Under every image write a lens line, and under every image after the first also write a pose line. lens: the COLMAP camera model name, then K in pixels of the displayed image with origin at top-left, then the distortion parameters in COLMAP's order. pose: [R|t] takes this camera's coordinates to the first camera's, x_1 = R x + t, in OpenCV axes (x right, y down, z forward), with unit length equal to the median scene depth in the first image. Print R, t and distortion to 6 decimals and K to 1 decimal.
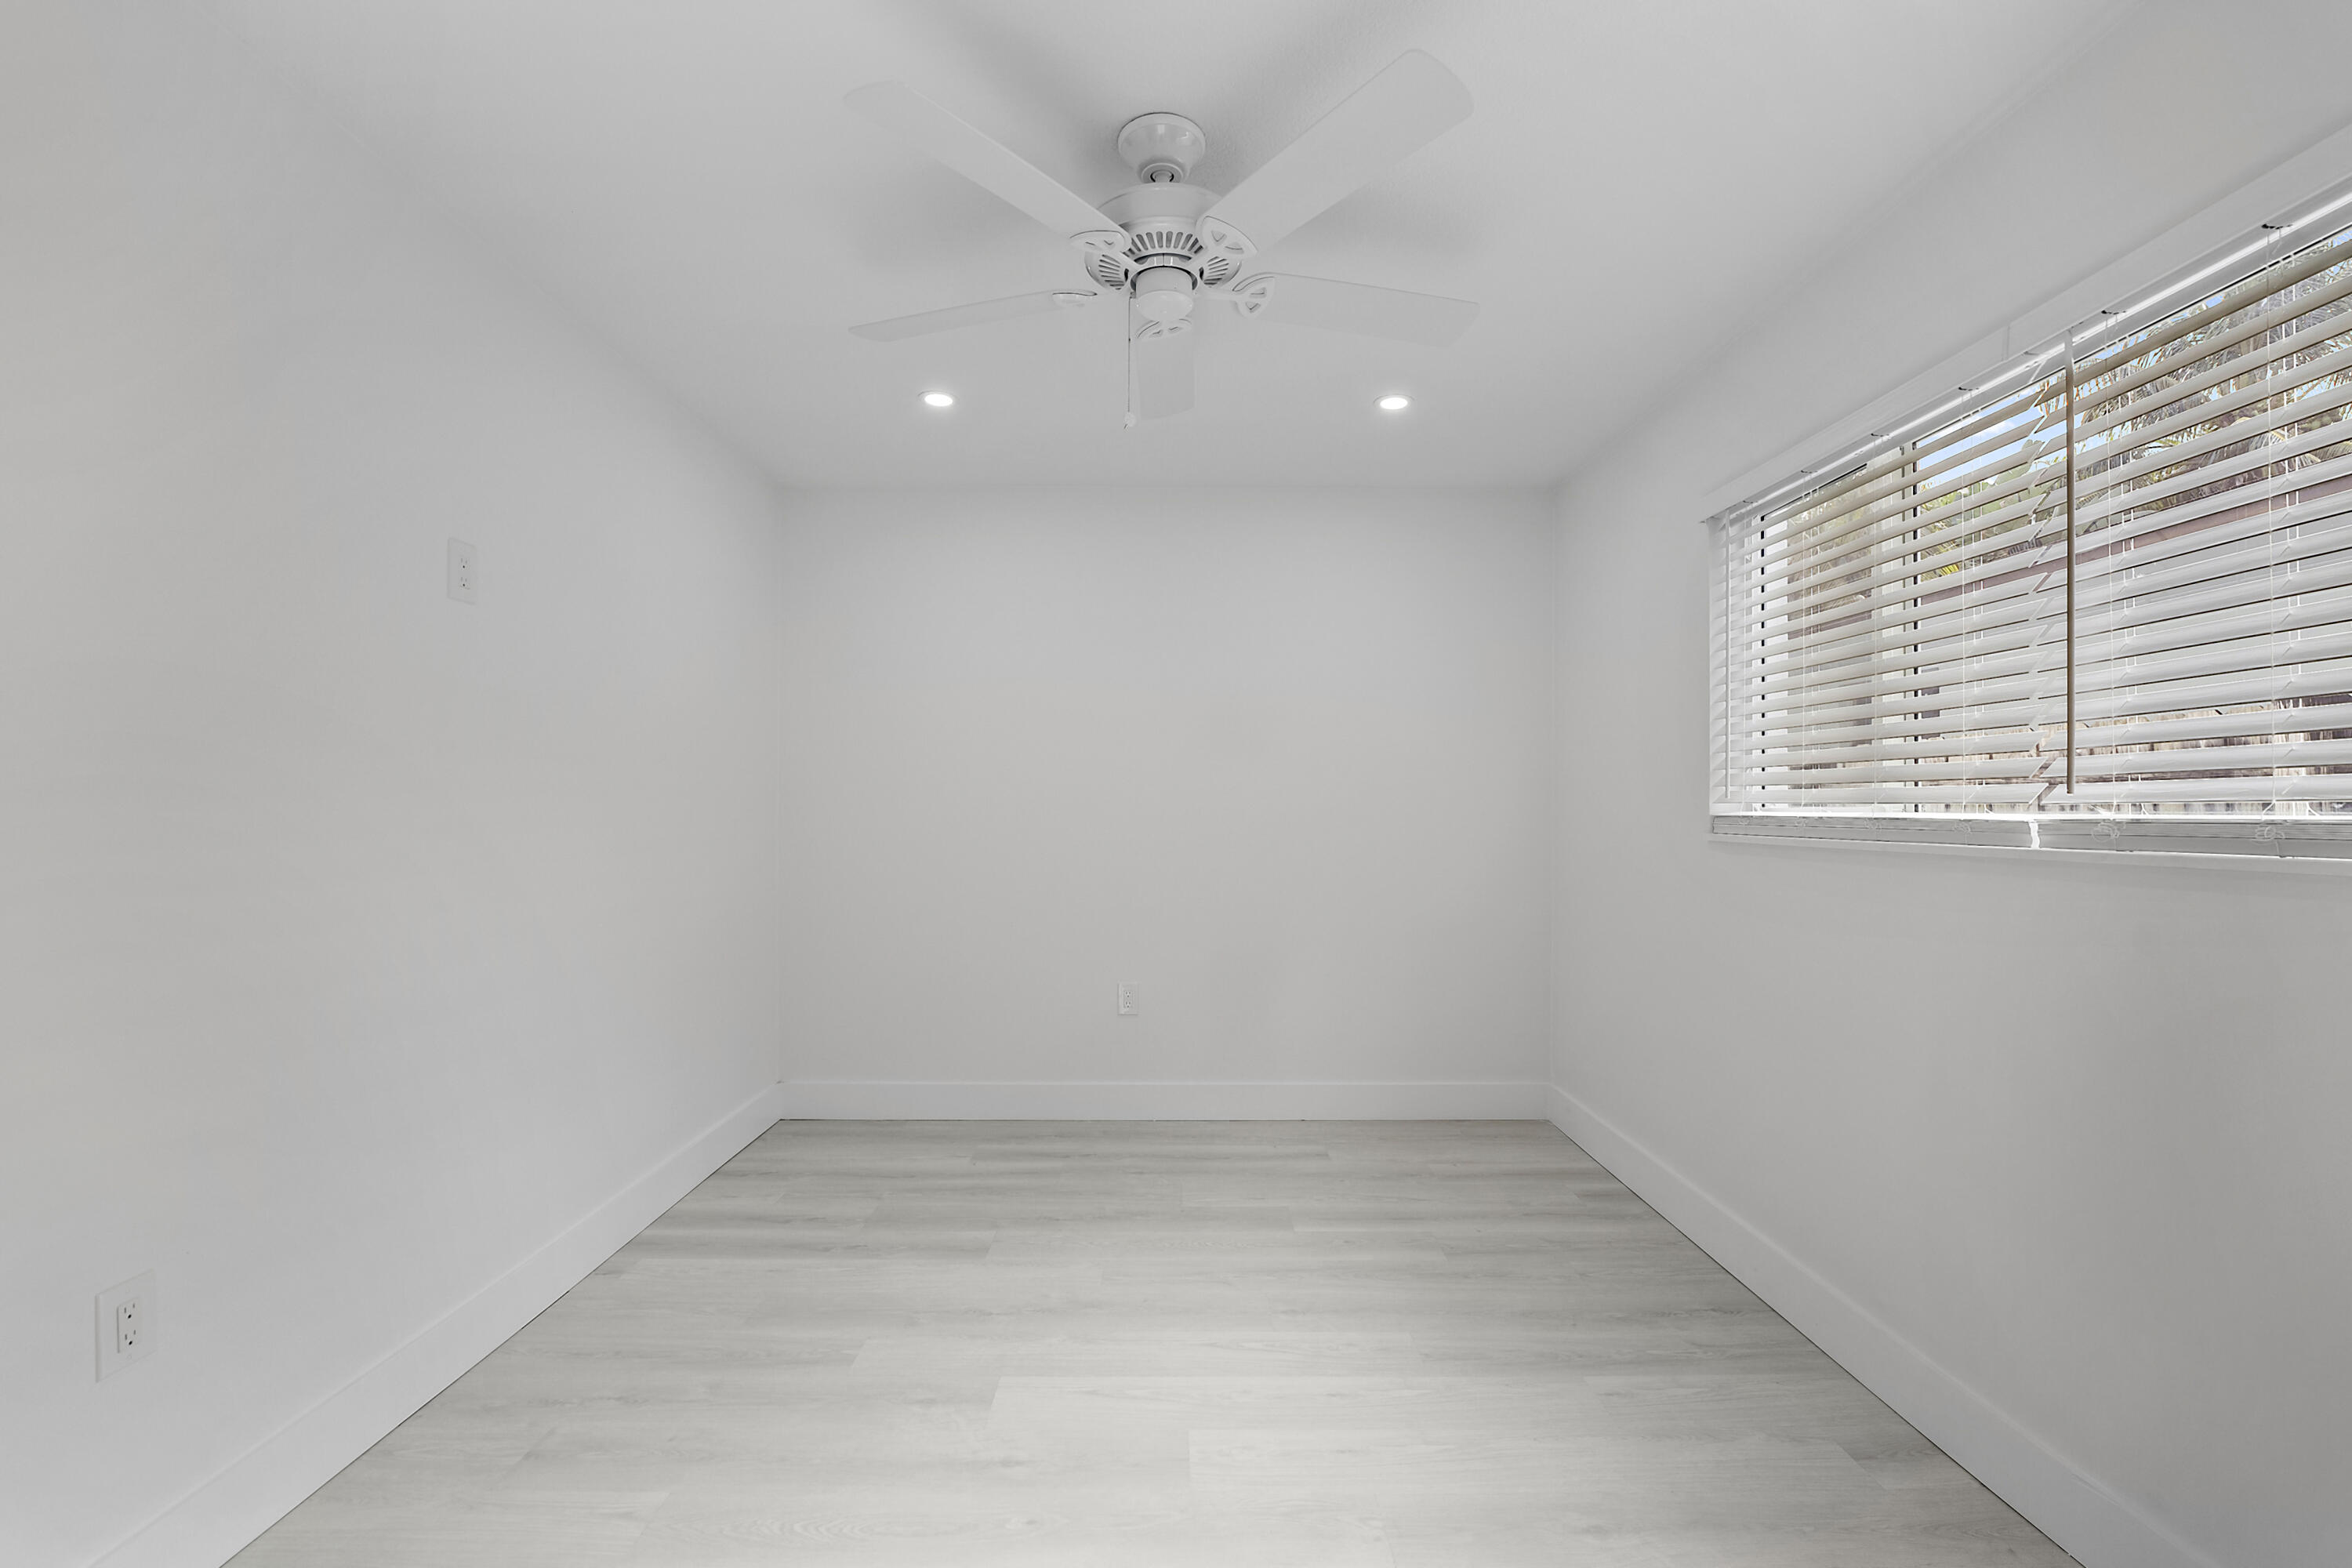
lens RADIAL K [[974.4, 0, 1179.0], [0, 974.4, 804.3], [0, 0, 1]] dist [-0.021044, 0.001765]
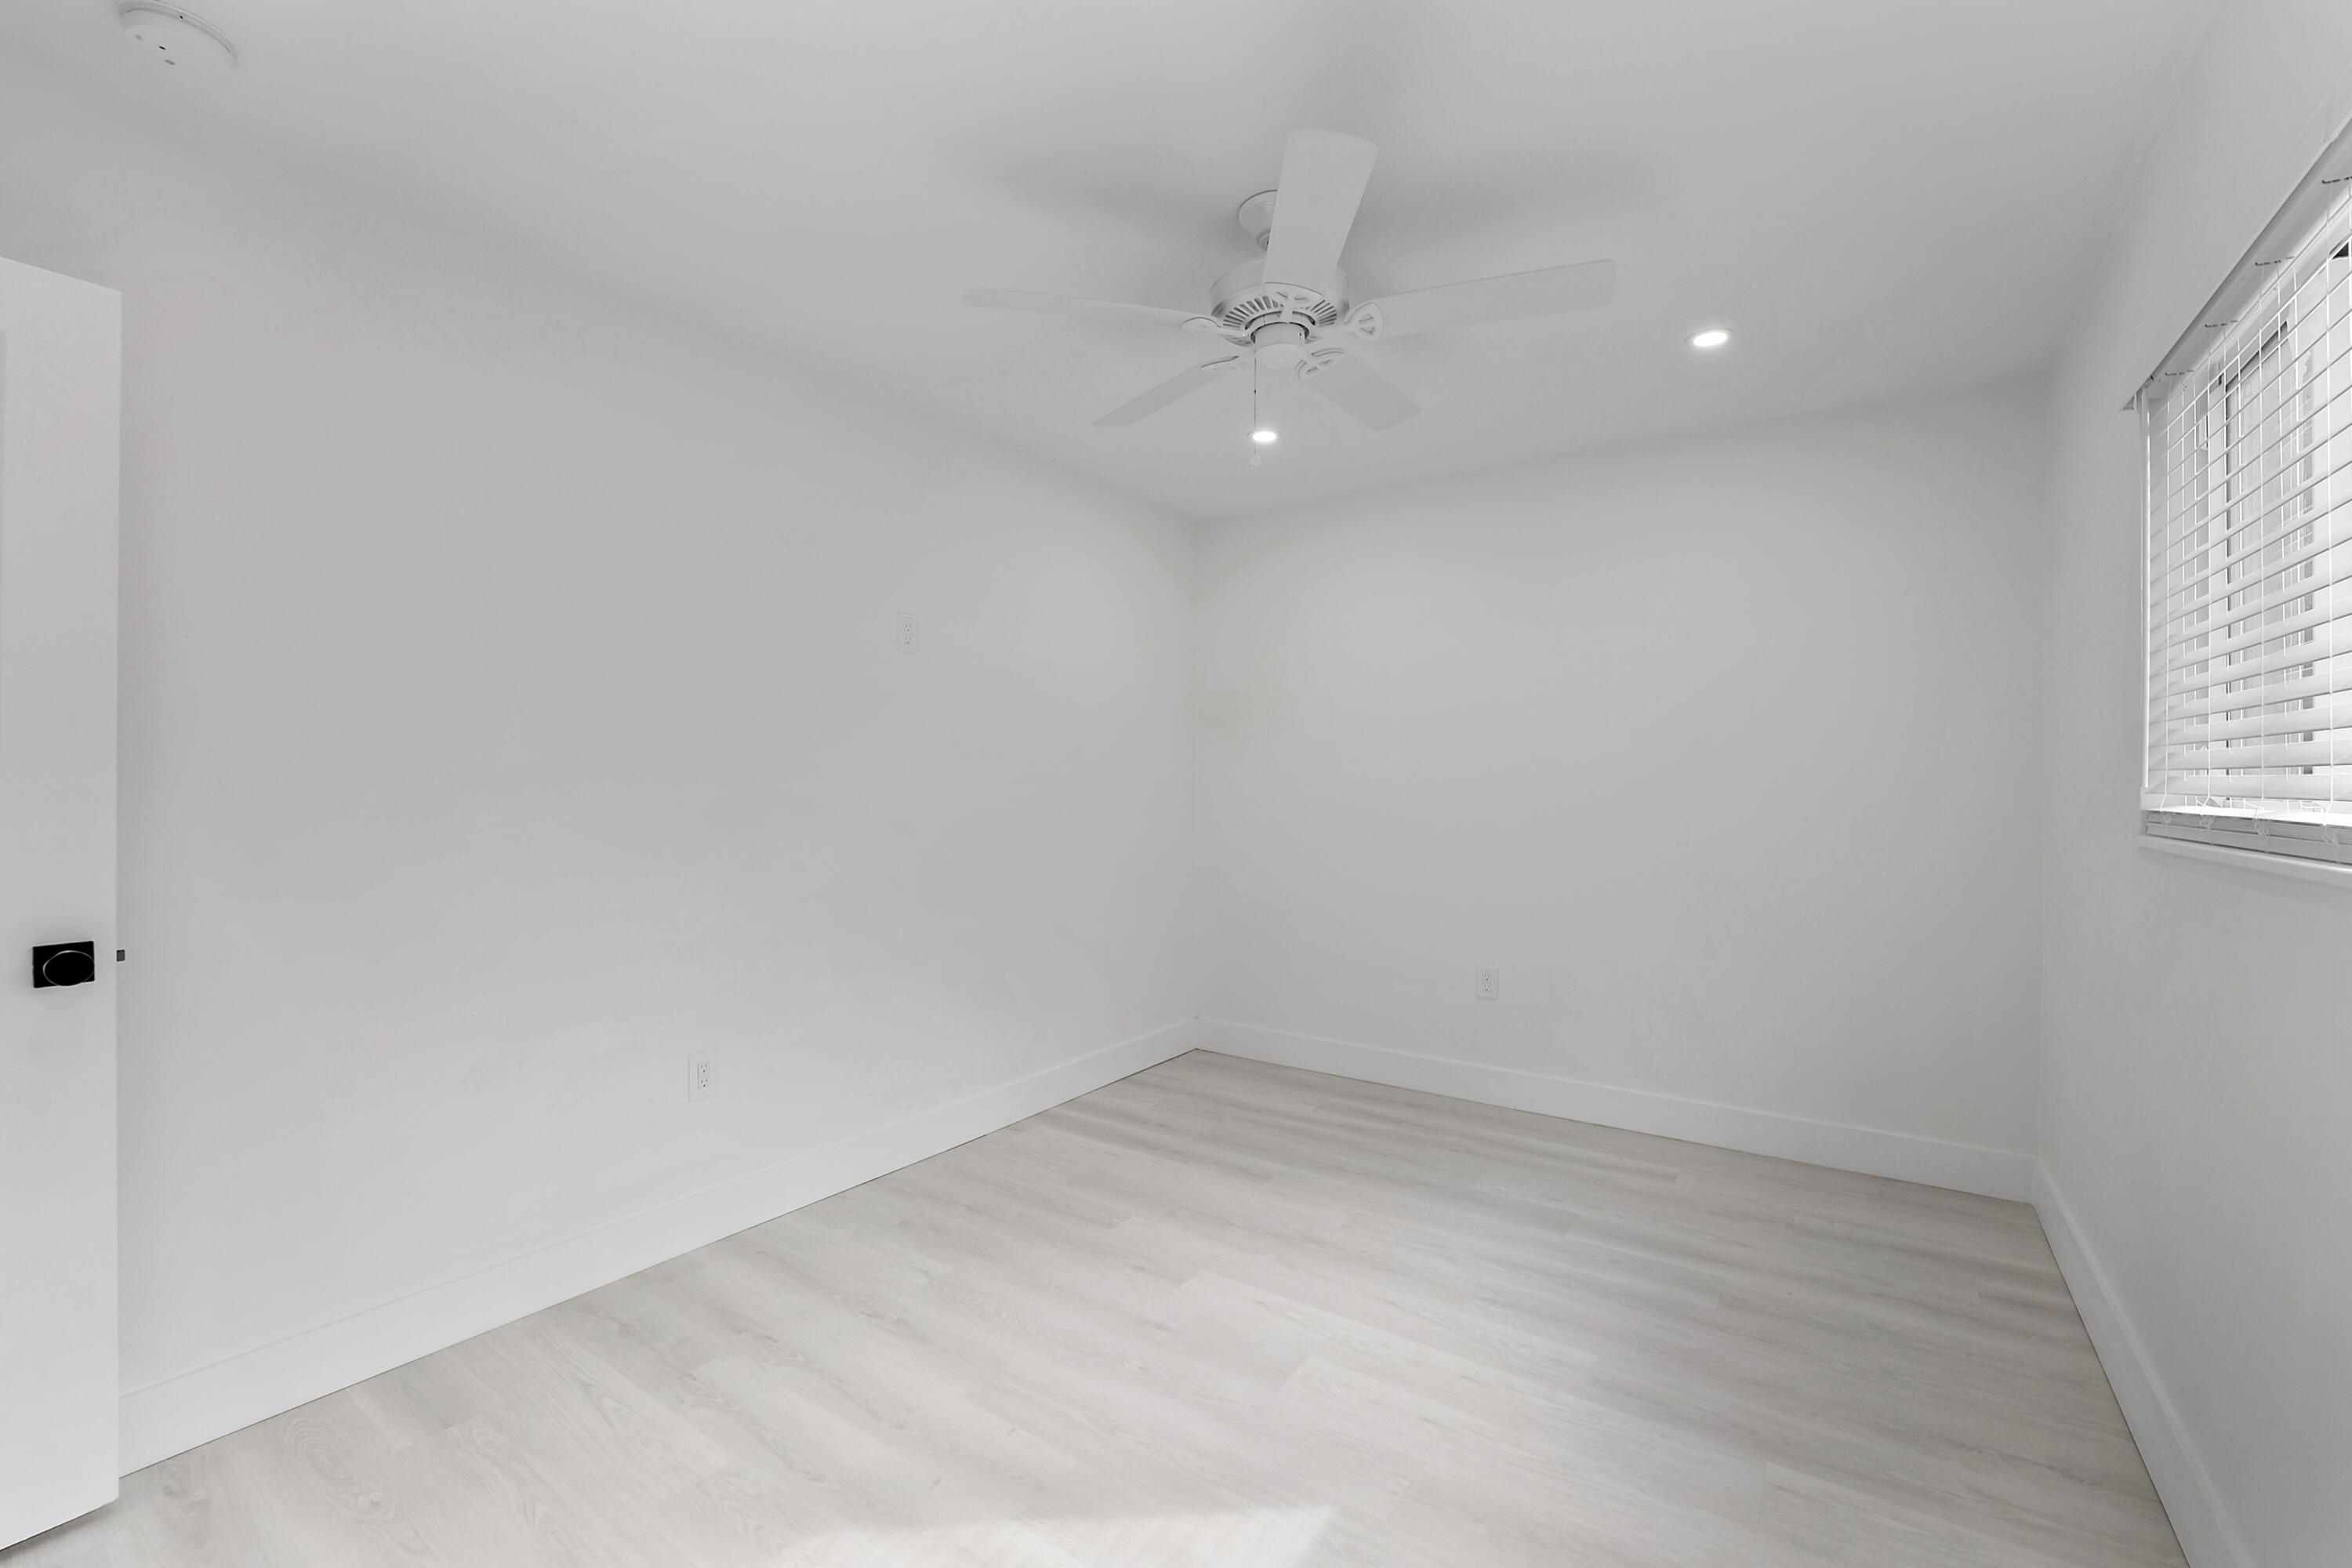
lens RADIAL K [[974.4, 0, 1174.4], [0, 974.4, 773.8], [0, 0, 1]] dist [-0.021044, 0.001765]
pose [[0.820336, -0.001366, -0.571880, 0.352456], [-0.002758, 0.999976, -0.006345, -0.008936], [0.571875, 0.006782, 0.820313, -0.003792]]
